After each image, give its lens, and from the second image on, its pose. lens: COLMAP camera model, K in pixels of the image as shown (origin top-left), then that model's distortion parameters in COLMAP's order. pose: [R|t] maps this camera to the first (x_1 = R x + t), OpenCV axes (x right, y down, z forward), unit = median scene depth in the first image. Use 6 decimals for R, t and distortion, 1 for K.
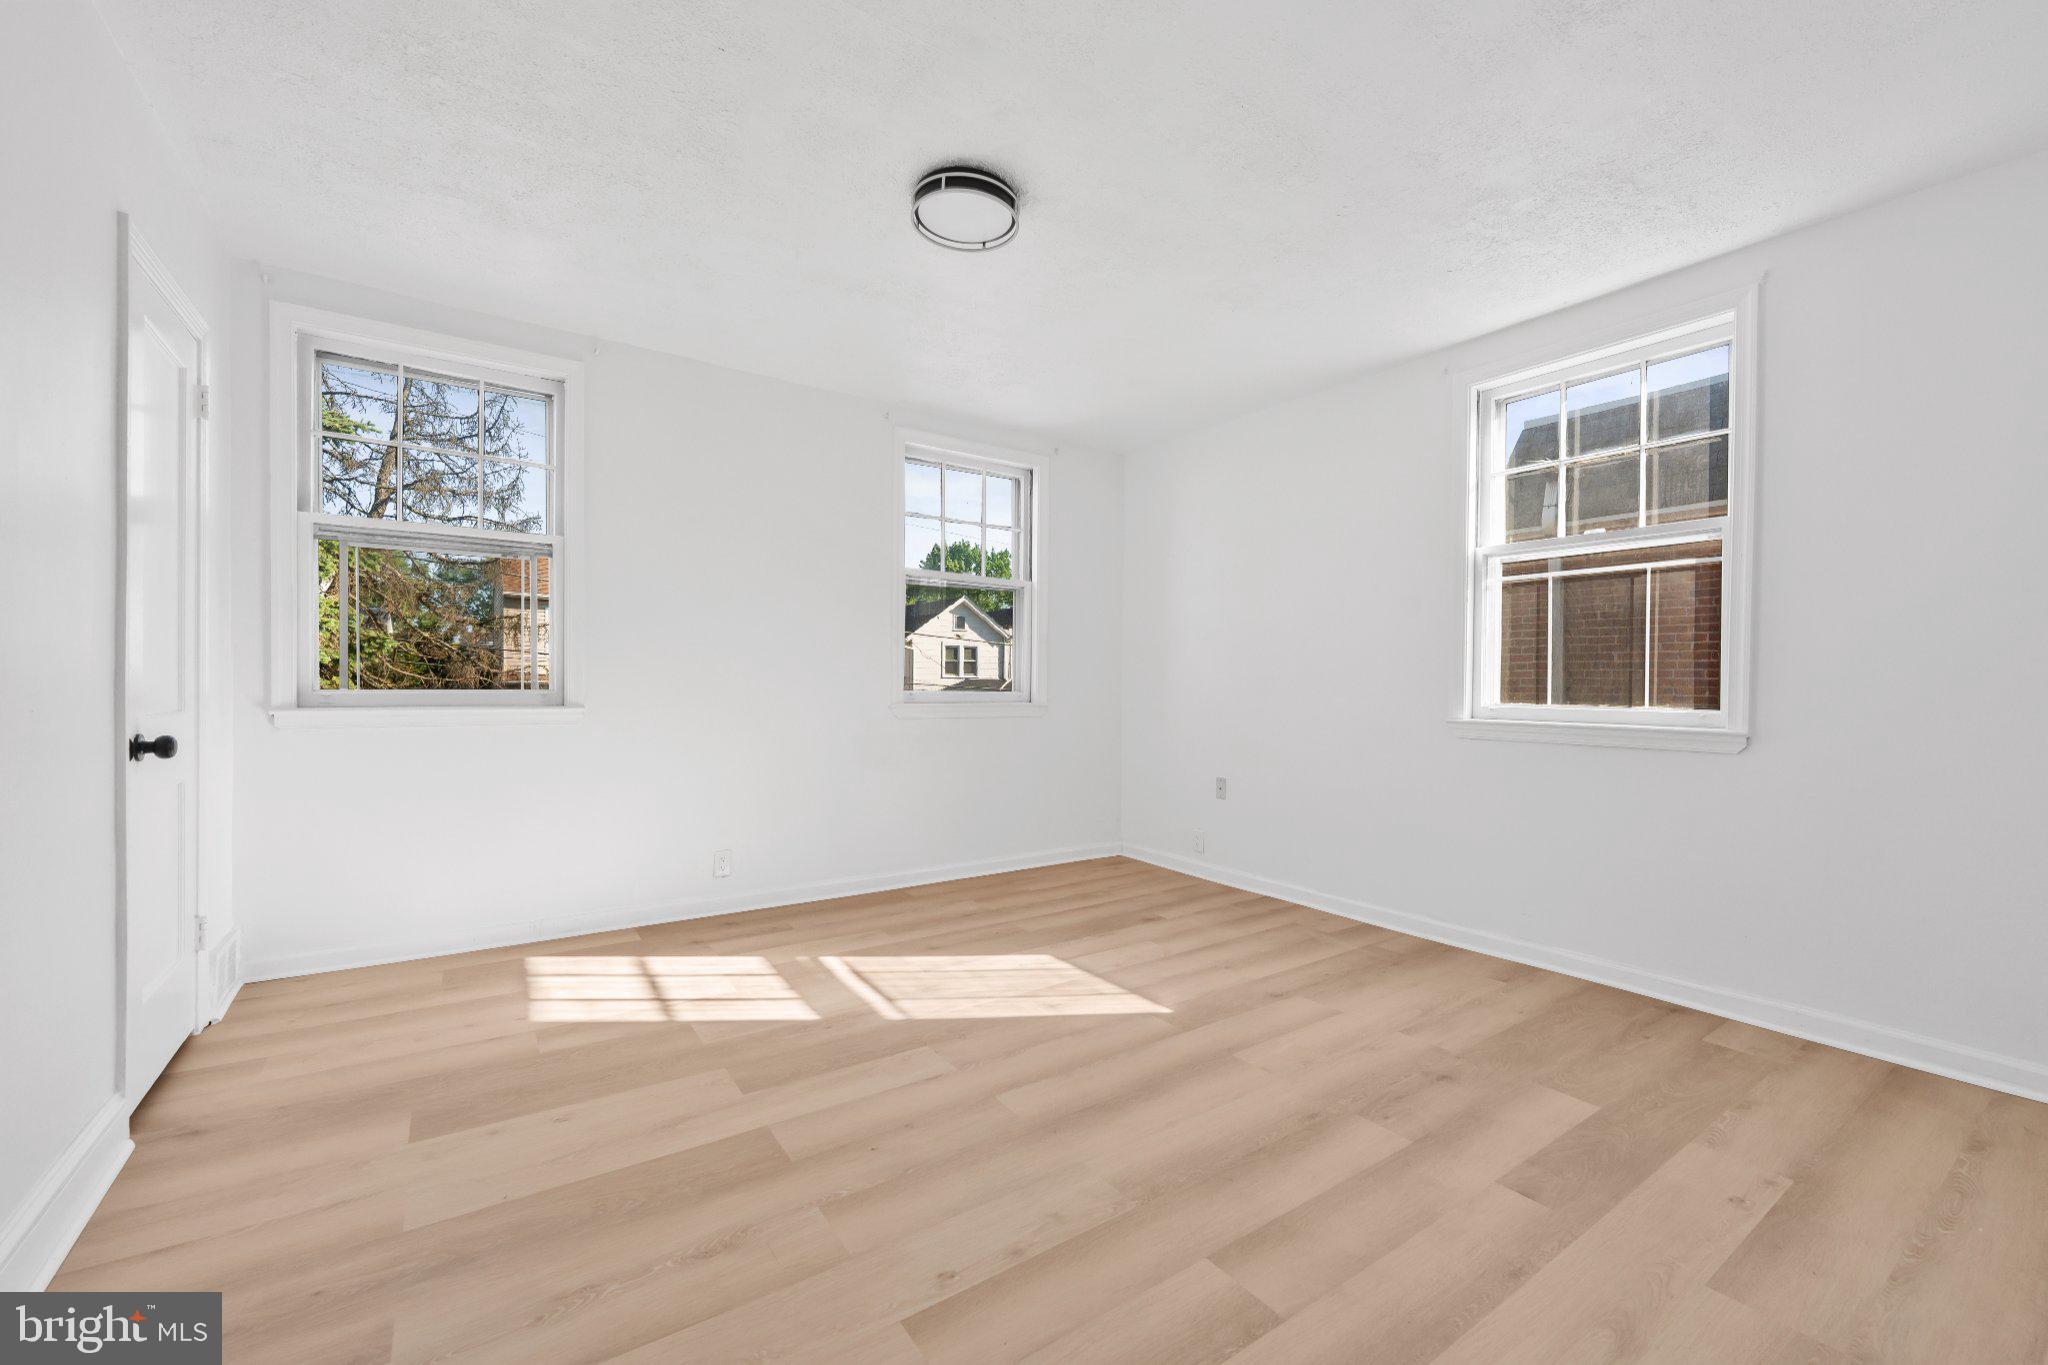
lens RADIAL K [[837.7, 0, 1018.2], [0, 837.7, 652.8], [0, 0, 1]] dist [-0.000899, -0.000803]
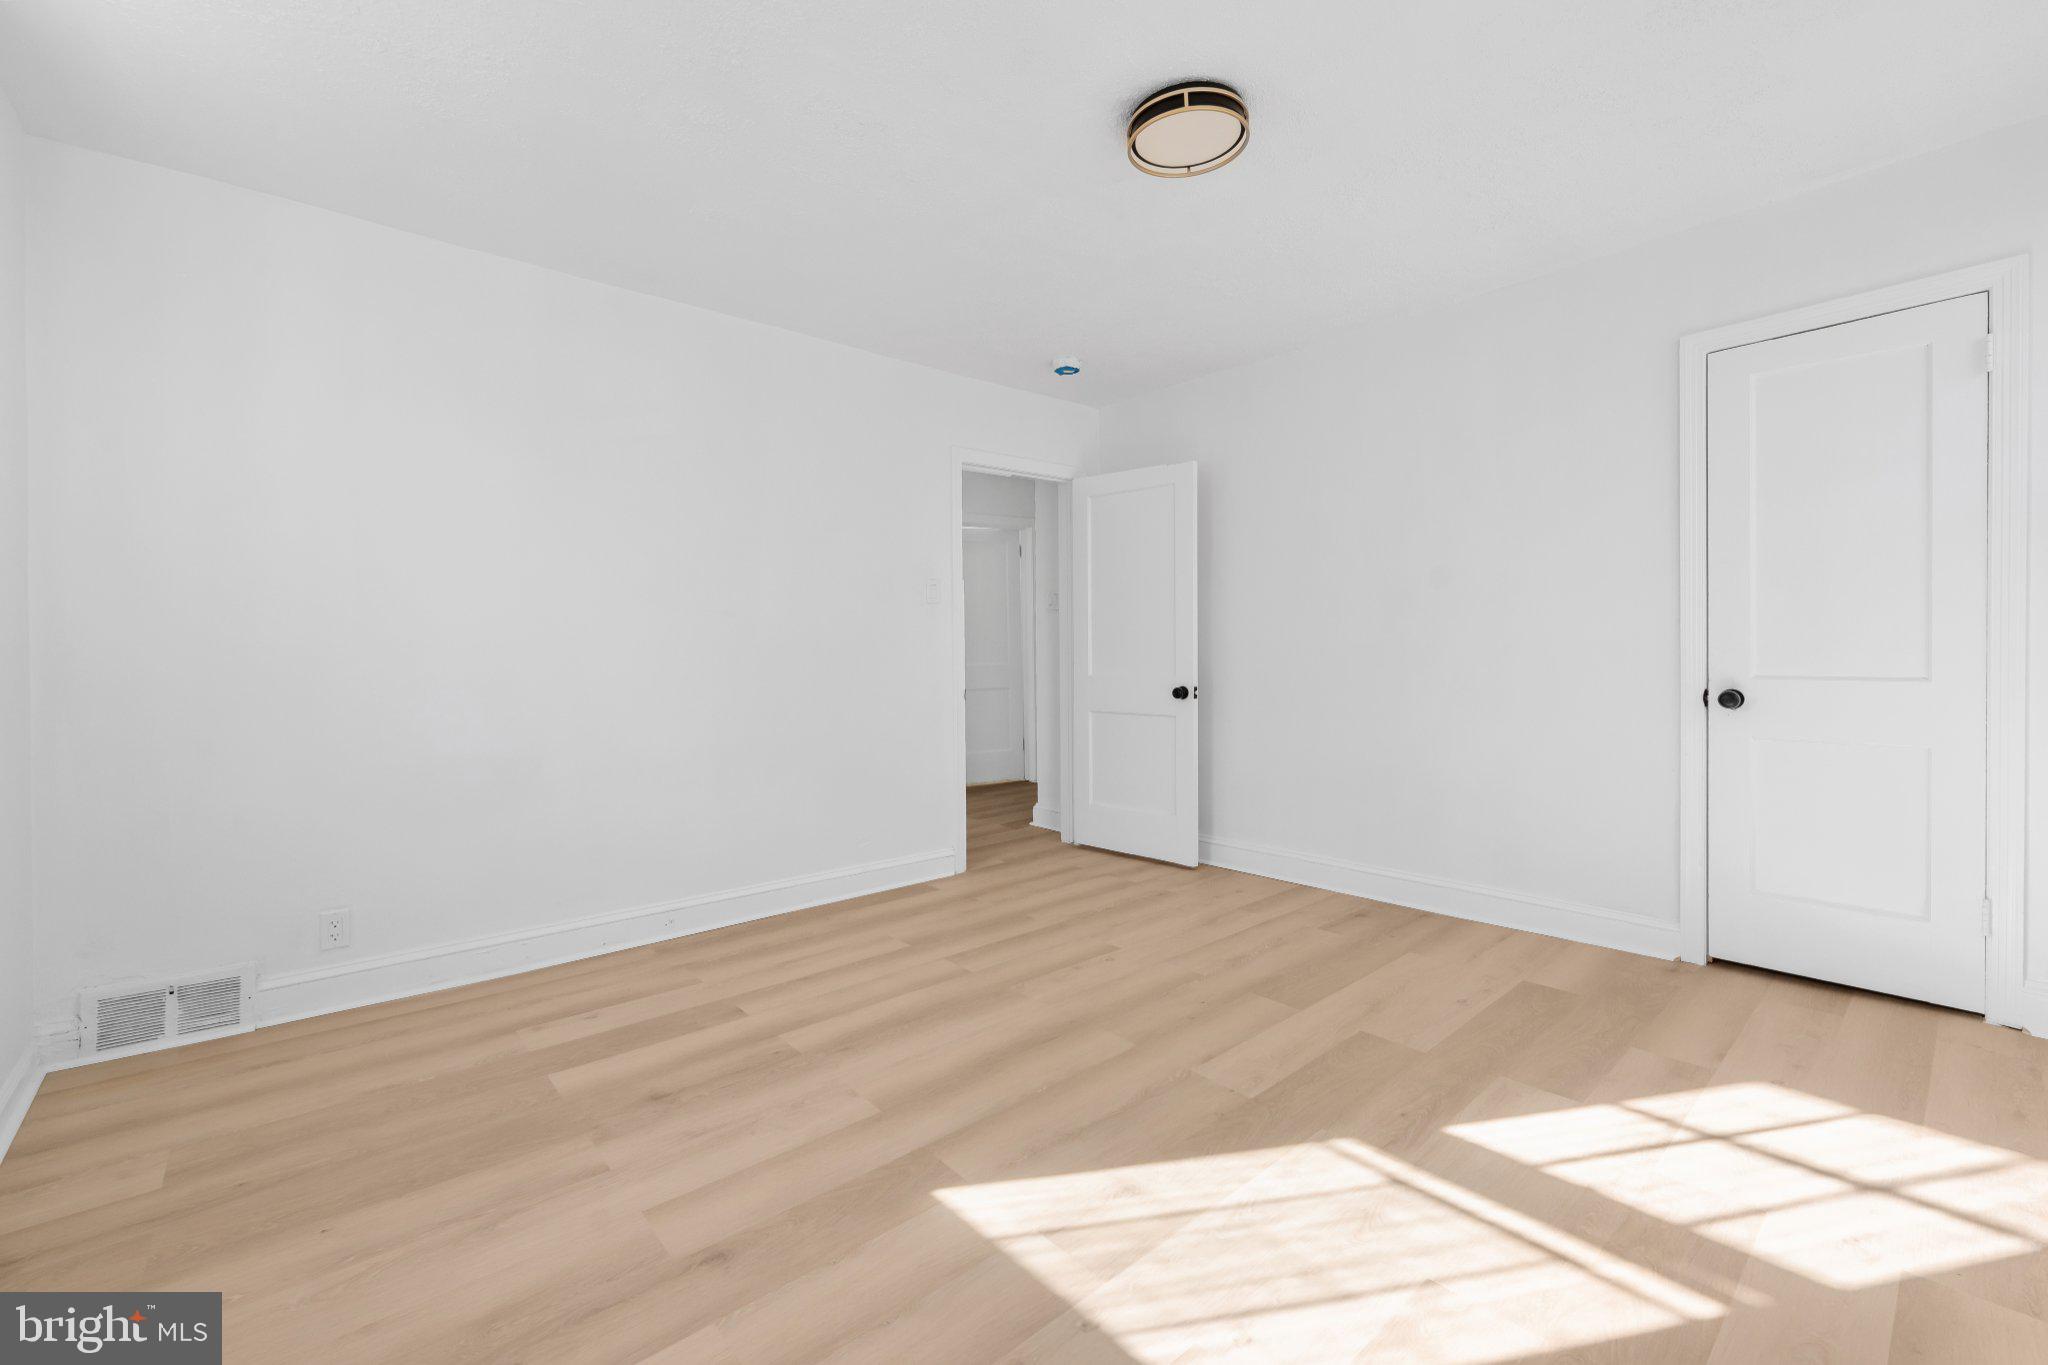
lens RADIAL K [[837.7, 0, 1018.2], [0, 837.7, 652.8], [0, 0, 1]] dist [-0.000899, -0.000803]
pose [[-0.993708, 0.004431, -0.111910, 0.199655], [0.008042, 0.999461, -0.031840, 0.057630], [0.111709, -0.032540, -0.993208, 1.732361]]
